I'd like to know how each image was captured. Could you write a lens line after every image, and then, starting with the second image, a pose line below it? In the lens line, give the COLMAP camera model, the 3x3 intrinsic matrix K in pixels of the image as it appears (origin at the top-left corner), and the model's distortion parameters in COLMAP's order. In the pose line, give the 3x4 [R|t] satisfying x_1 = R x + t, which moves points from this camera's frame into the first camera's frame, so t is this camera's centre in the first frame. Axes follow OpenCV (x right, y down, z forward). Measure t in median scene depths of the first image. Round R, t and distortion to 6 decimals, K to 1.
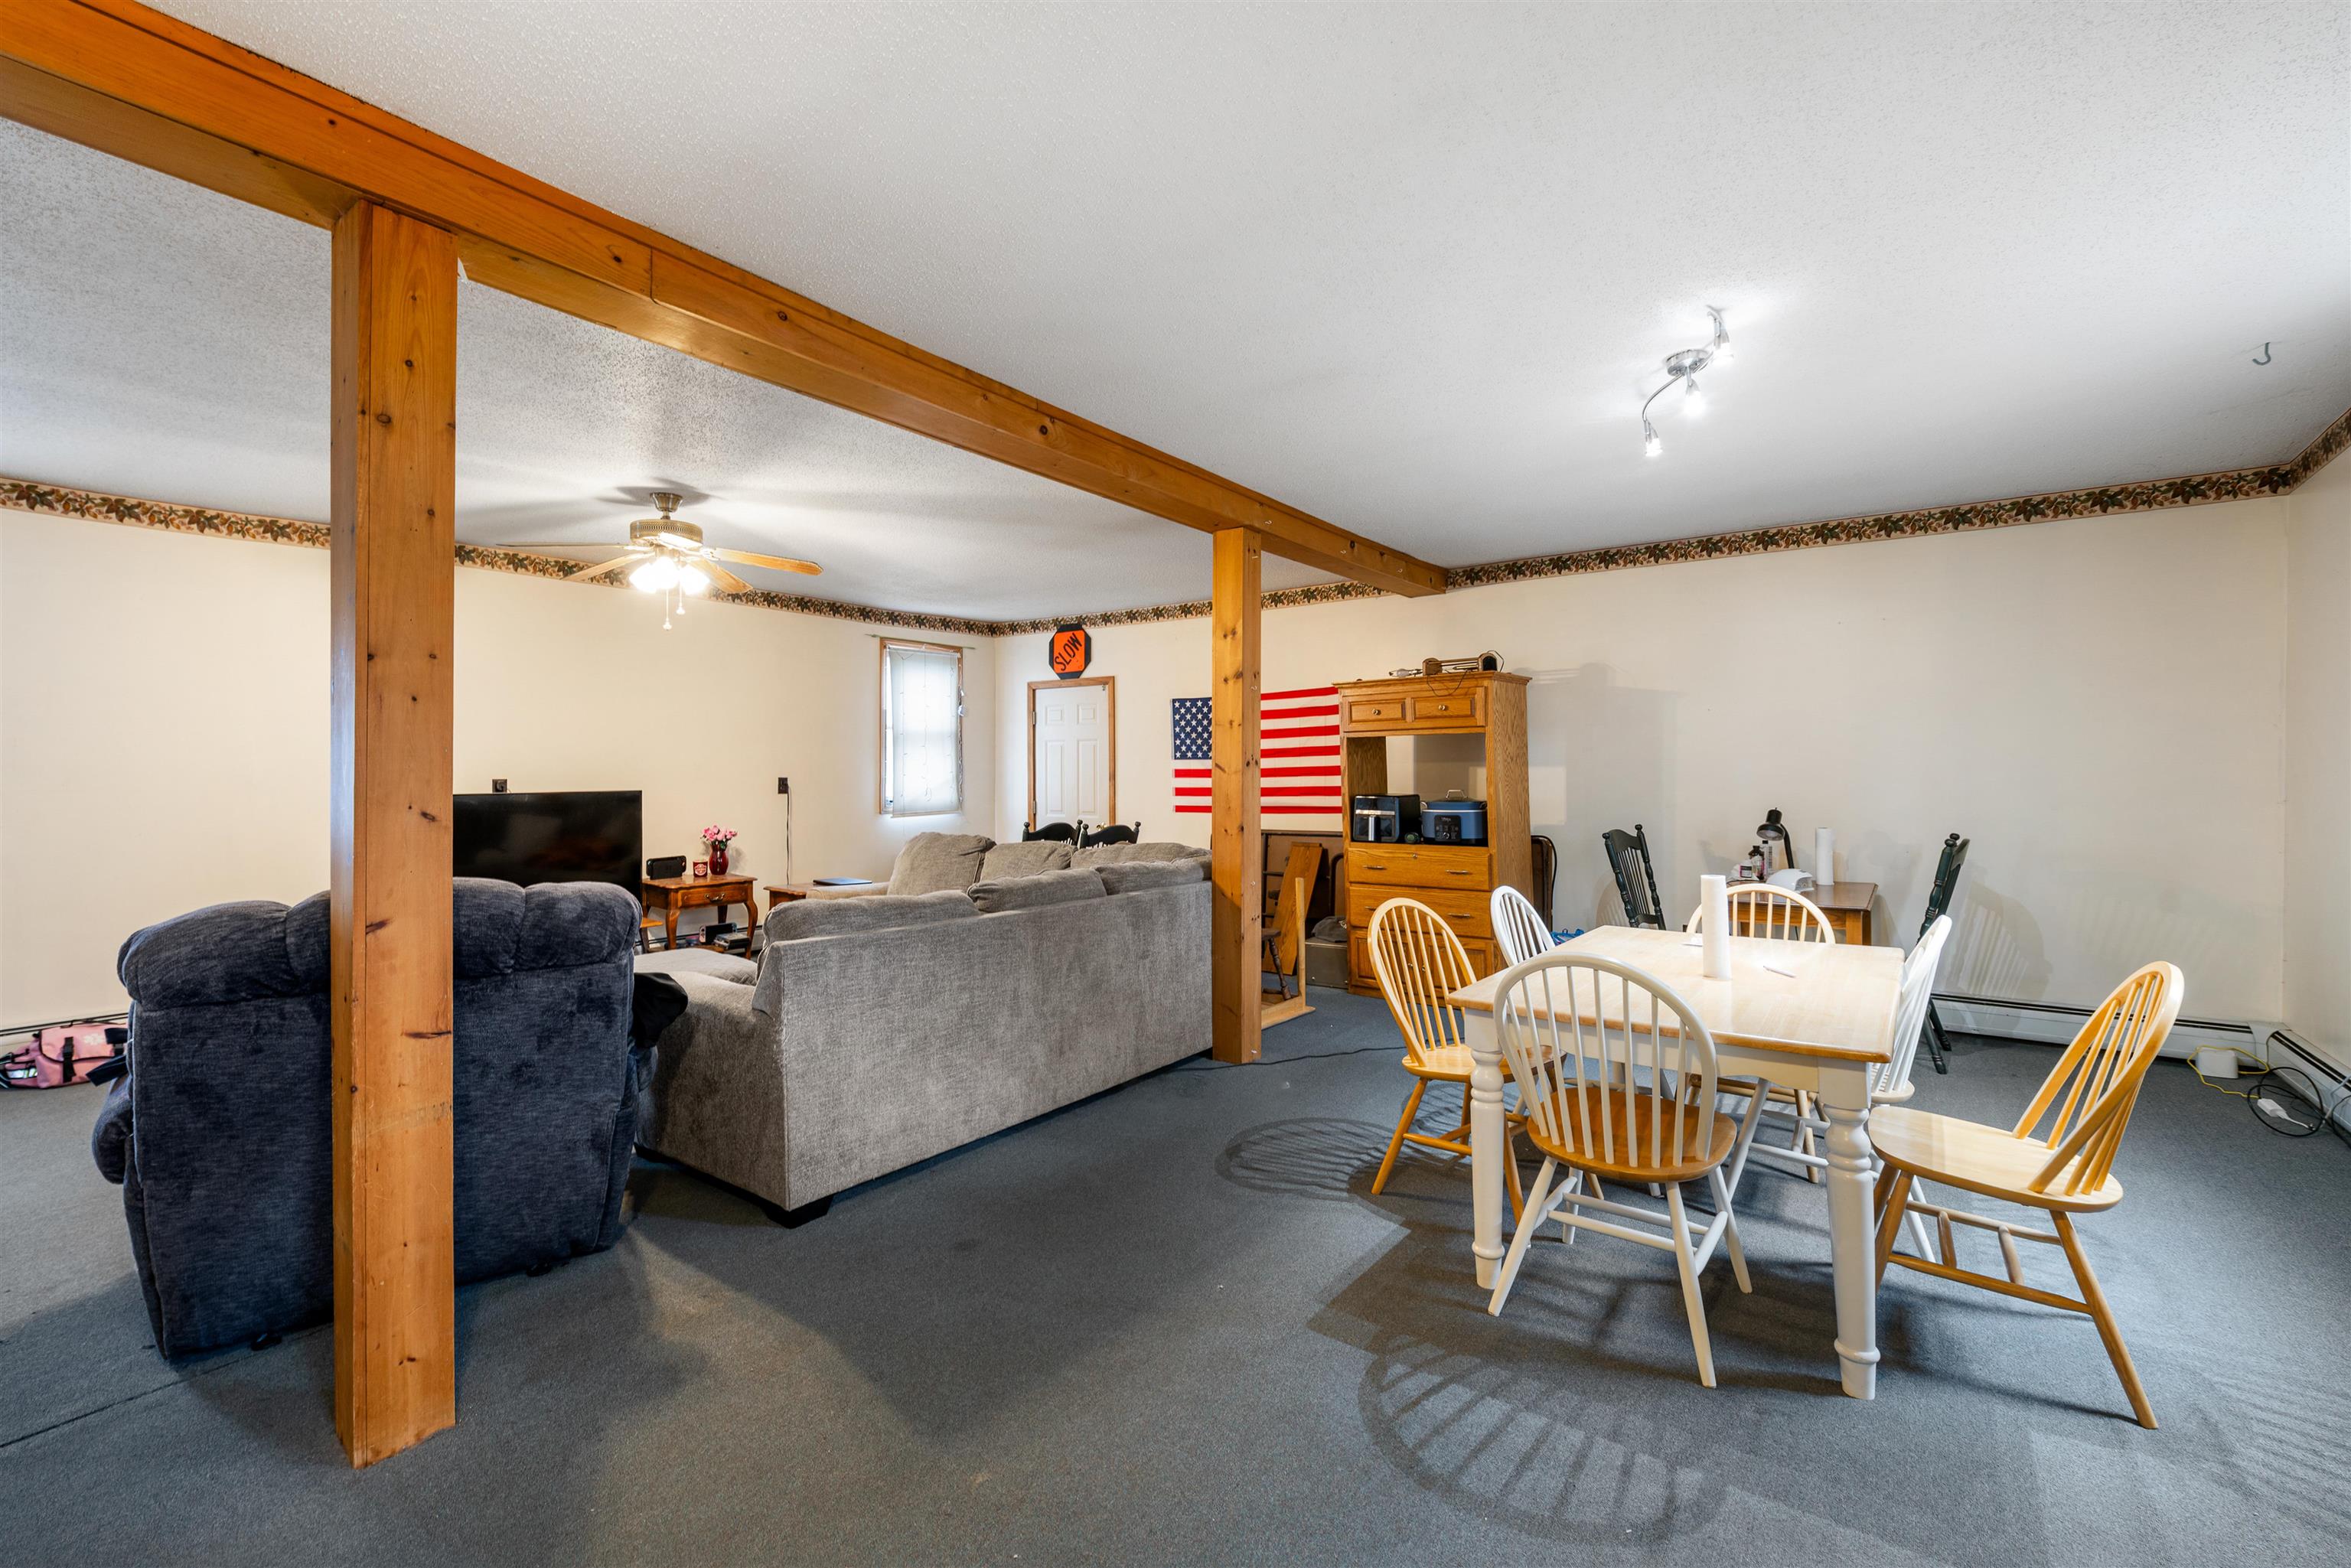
lens RADIAL K [[977.9, 0, 1171.5], [0, 977.9, 771.6], [0, 0, 1]] dist [-0.005194, -0.001866]
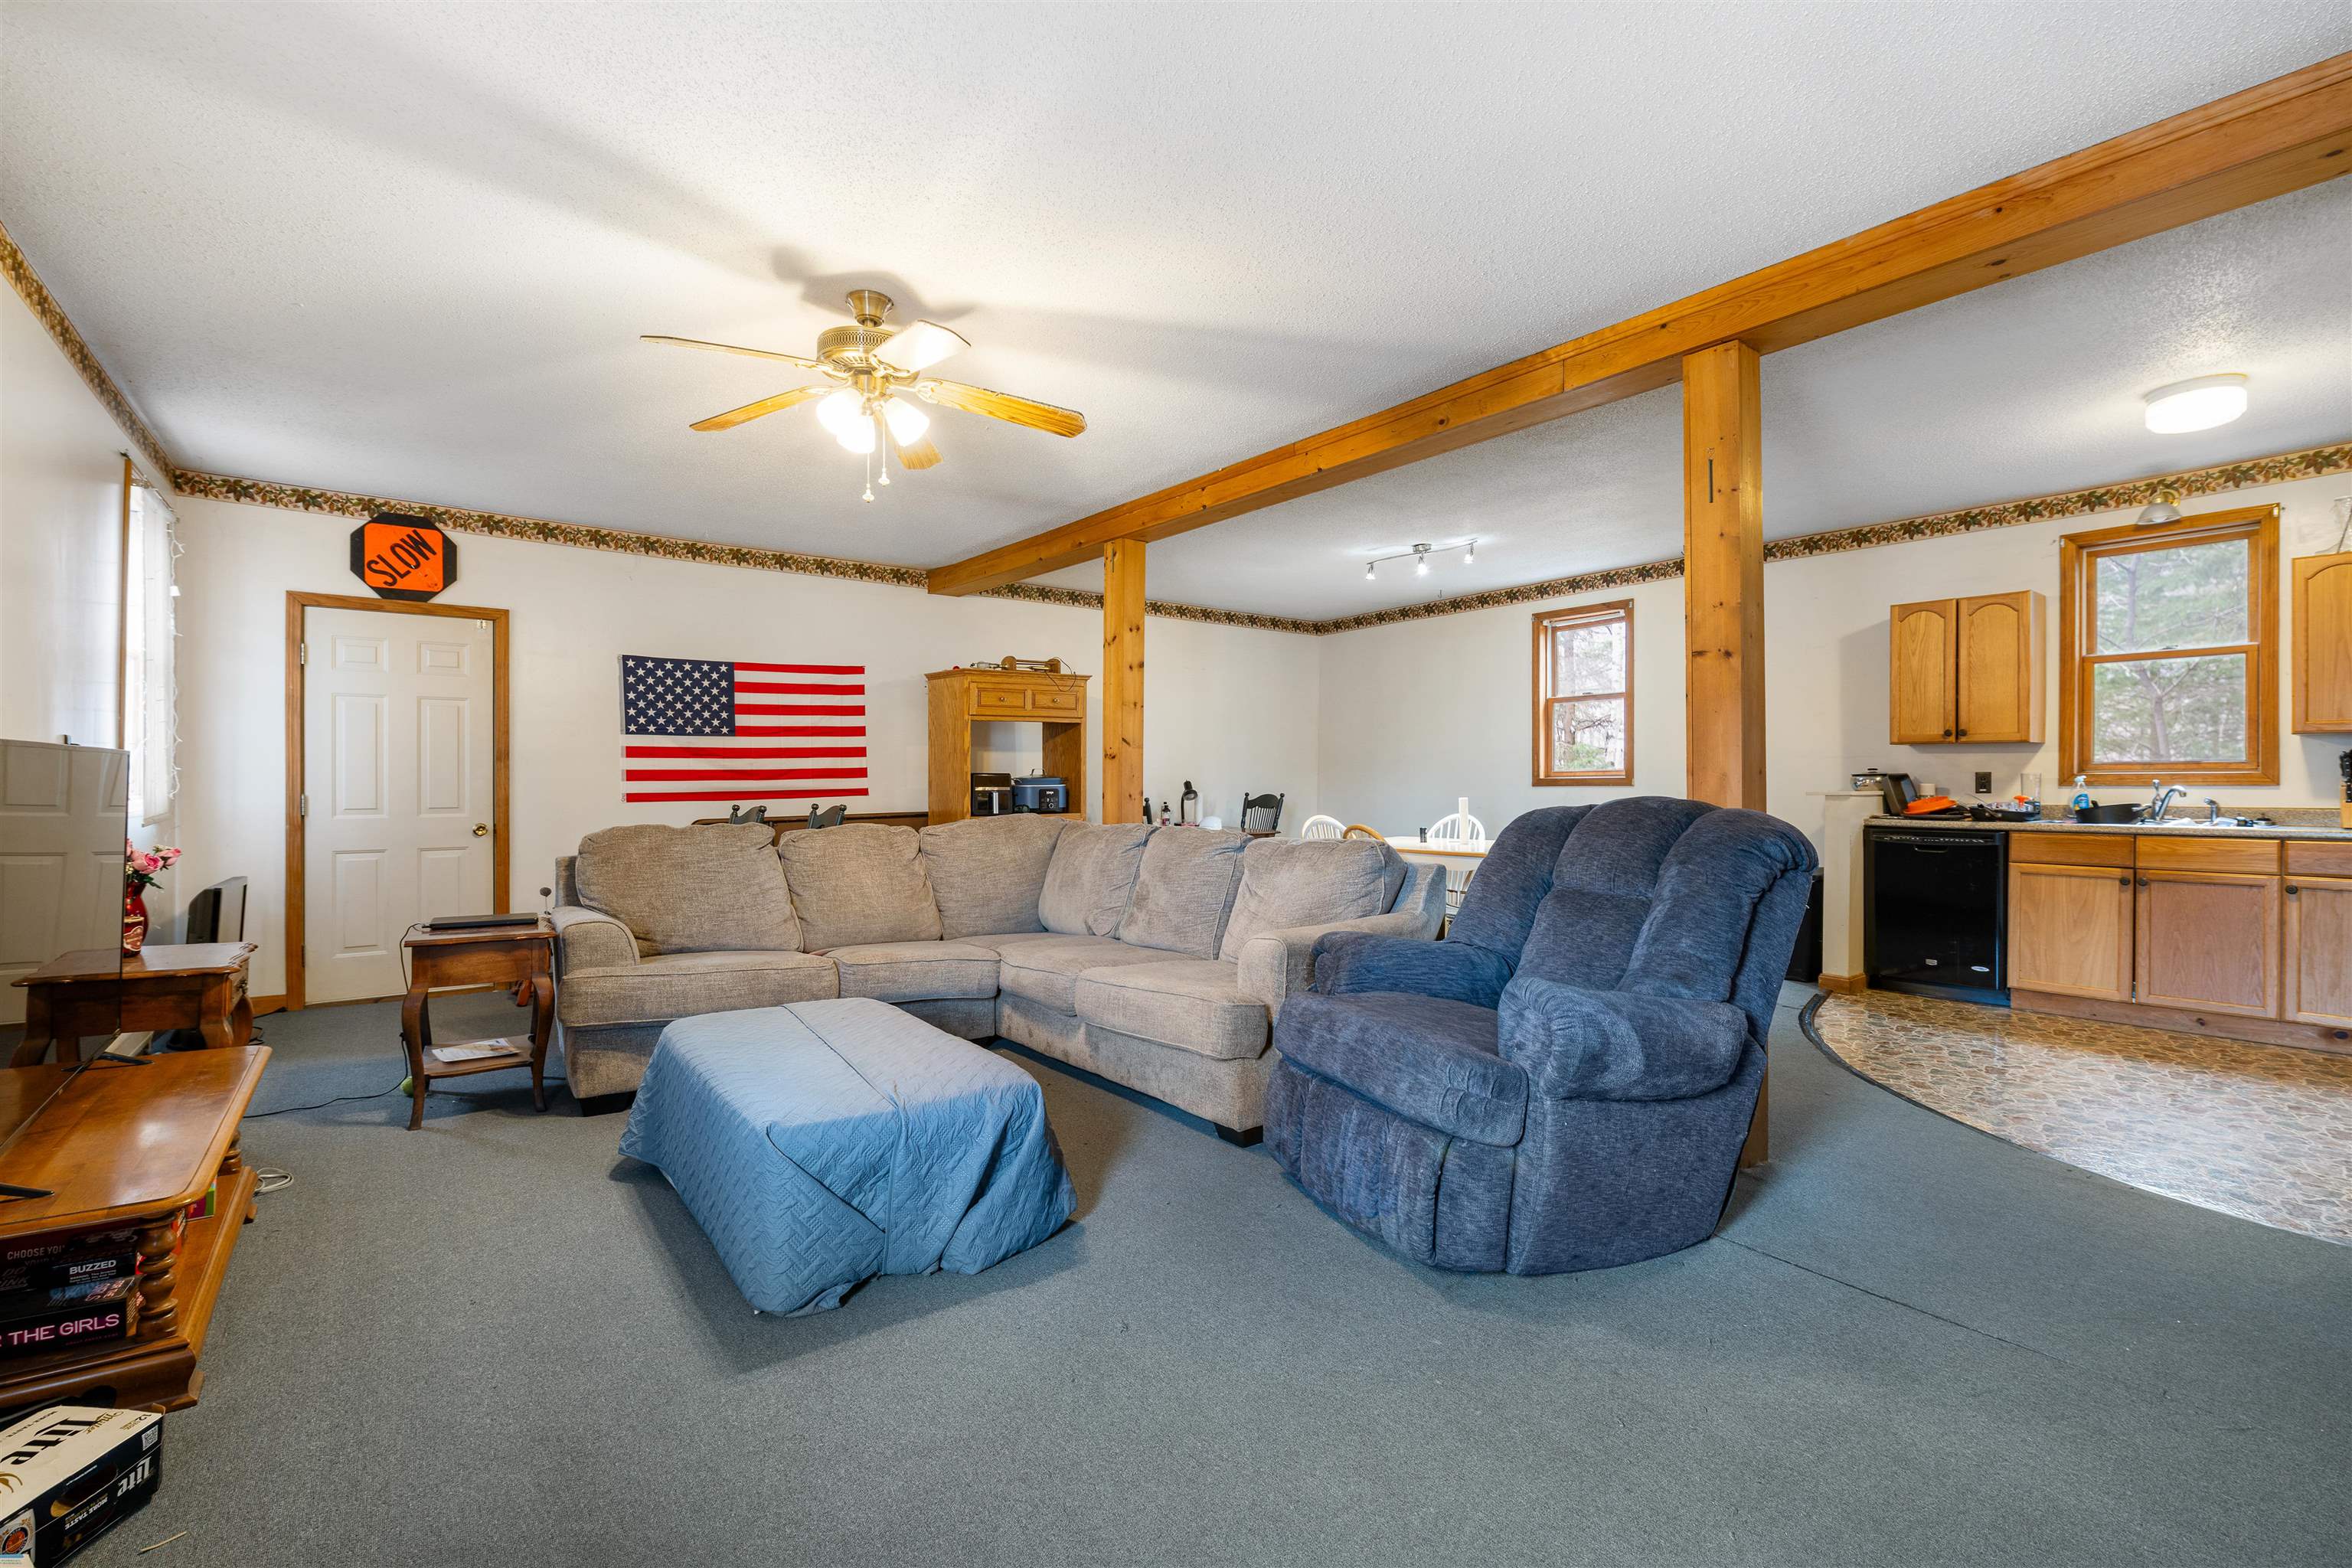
lens RADIAL K [[1051.8, 0, 1172.2], [0, 1051.8, 783.2], [0, 0, 1]] dist [0.001812, 0.000107]
pose [[0.280809, -0.001647, 0.959762, -0.672115], [0.002460, 0.999996, 0.000997, 0.026631], [-0.959761, 0.002081, 0.280812, 0.352888]]
